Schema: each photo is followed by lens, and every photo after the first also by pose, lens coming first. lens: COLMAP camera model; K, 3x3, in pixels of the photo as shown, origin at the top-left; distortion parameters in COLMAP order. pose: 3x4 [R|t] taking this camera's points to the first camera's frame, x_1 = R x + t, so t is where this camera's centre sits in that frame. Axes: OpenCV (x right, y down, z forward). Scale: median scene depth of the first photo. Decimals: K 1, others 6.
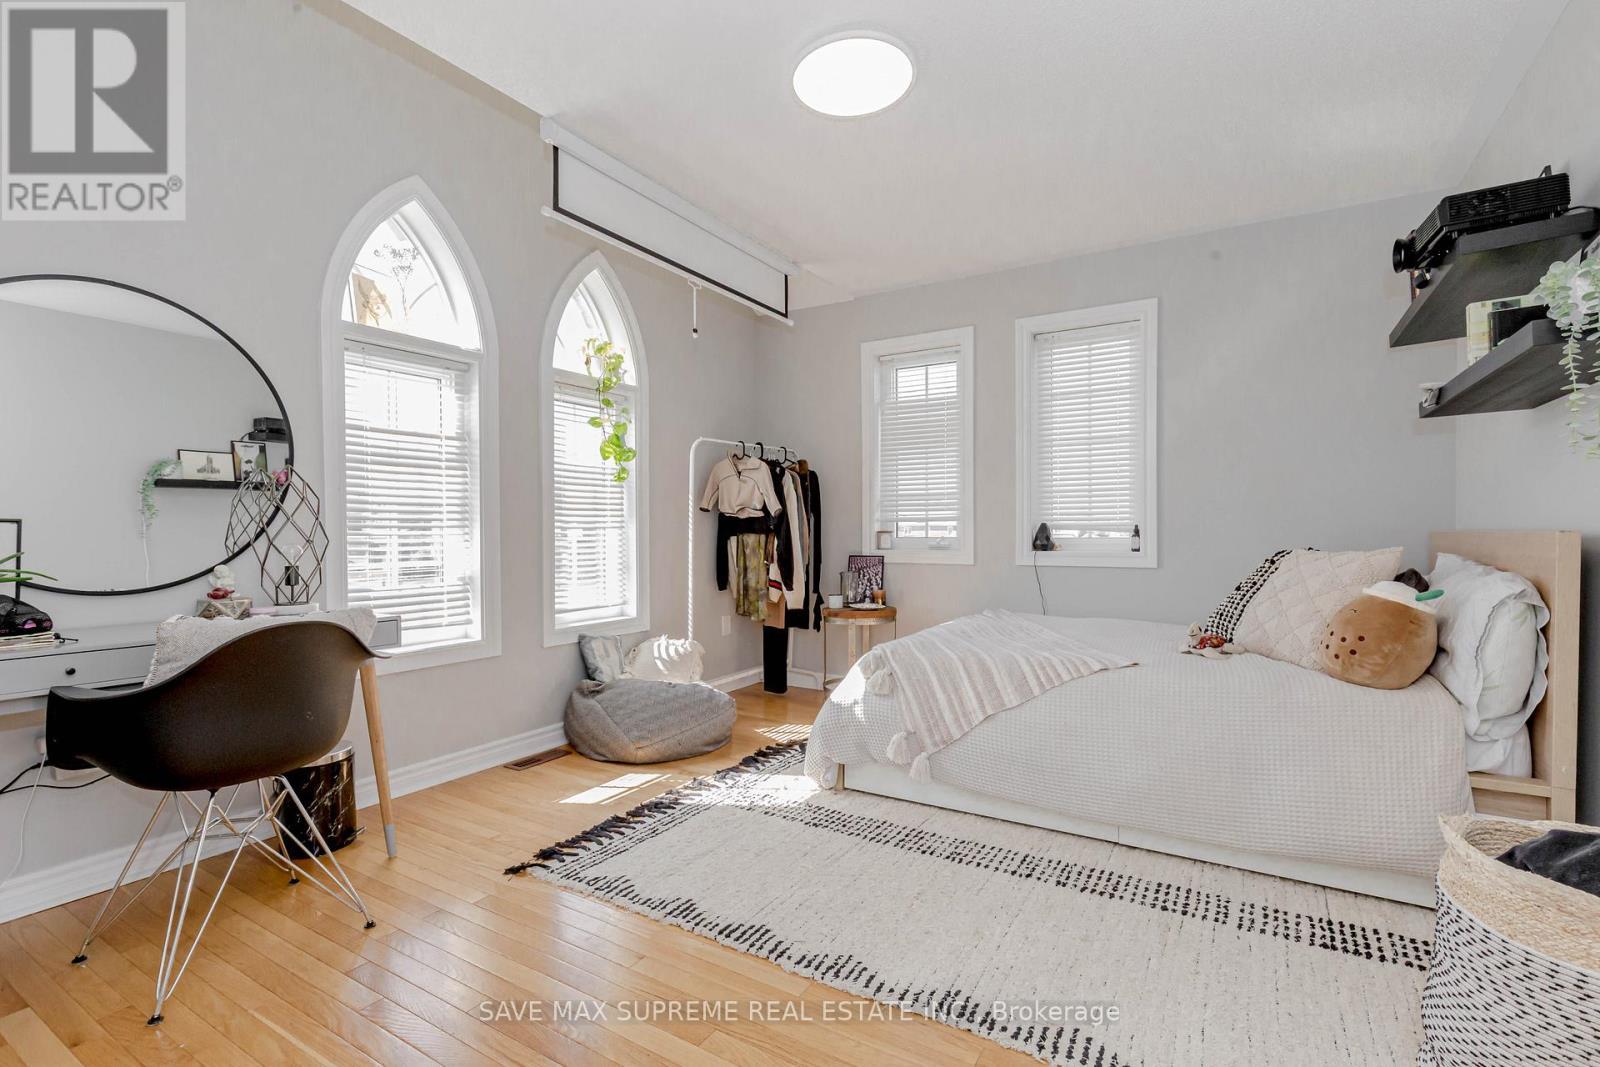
lens RADIAL K [[729.2, 0, 807.4], [0, 729.2, 537.0], [0, 0, 1]] dist [0.003863, -0.001216]
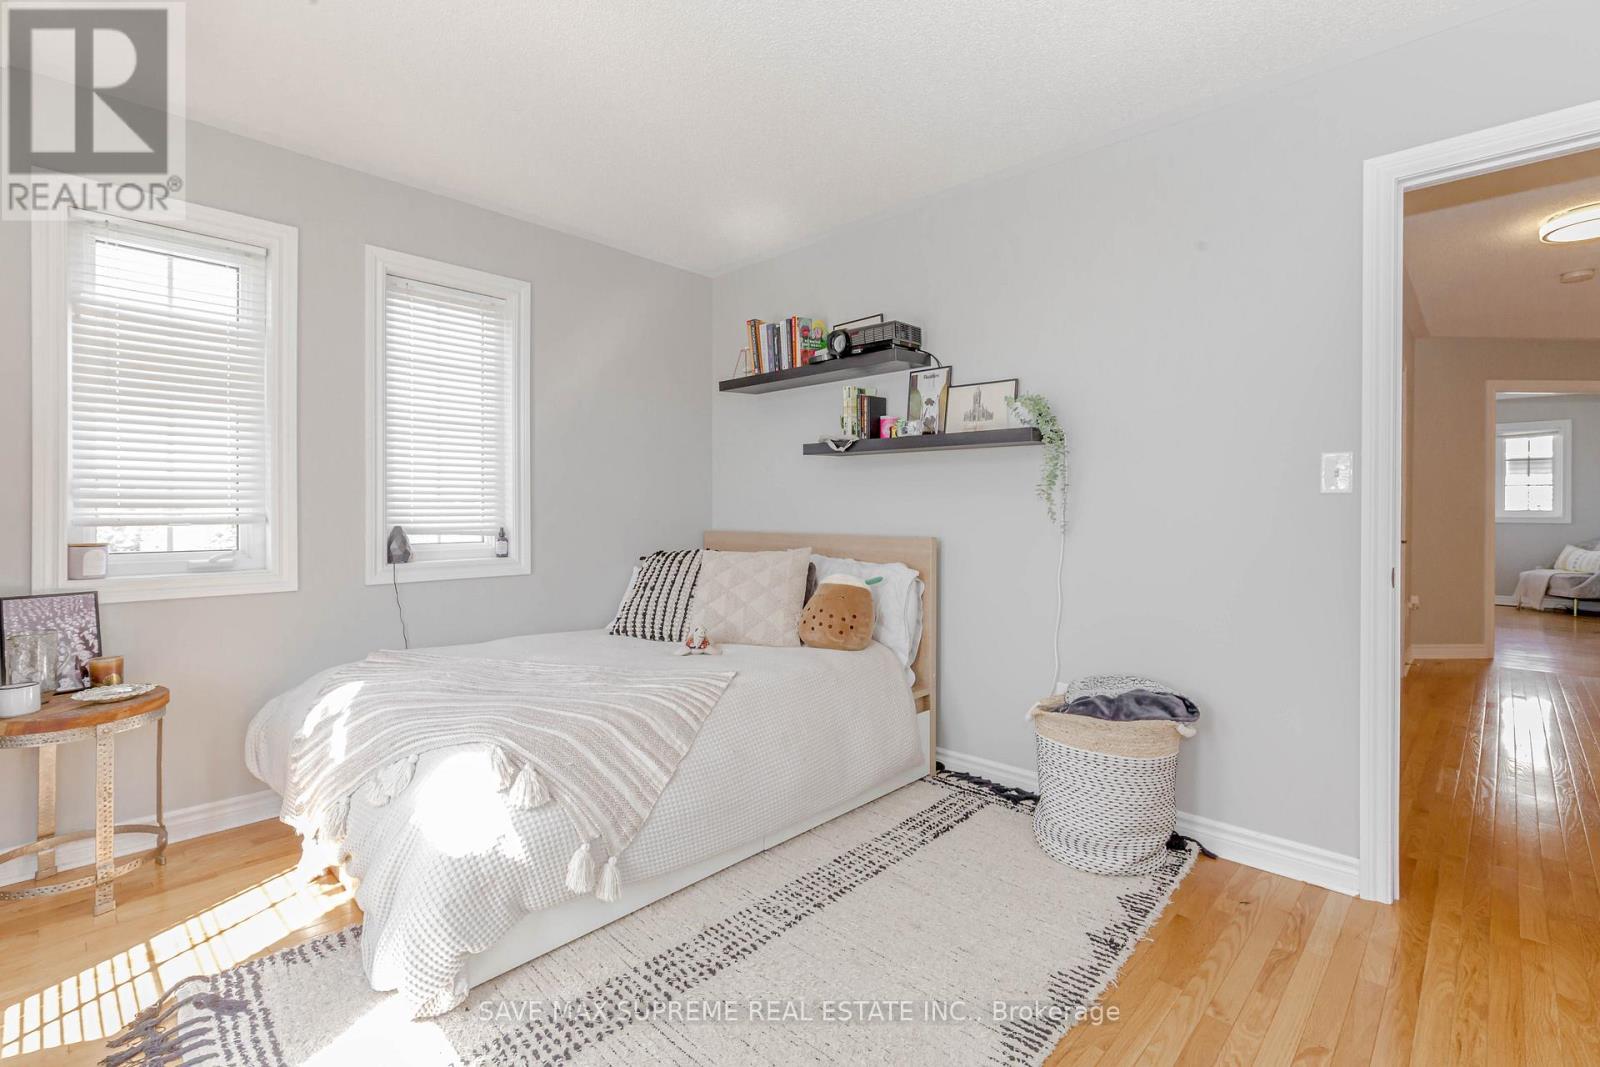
lens RADIAL K [[729.2, 0, 806.8], [0, 729.2, 517.1], [0, 0, 1]] dist [0.003863, -0.001216]
pose [[0.216236, -0.004074, 0.976333, -0.348886], [0.004596, 0.999984, 0.003154, -0.031287], [-0.976330, 0.003806, 0.216252, 0.449237]]
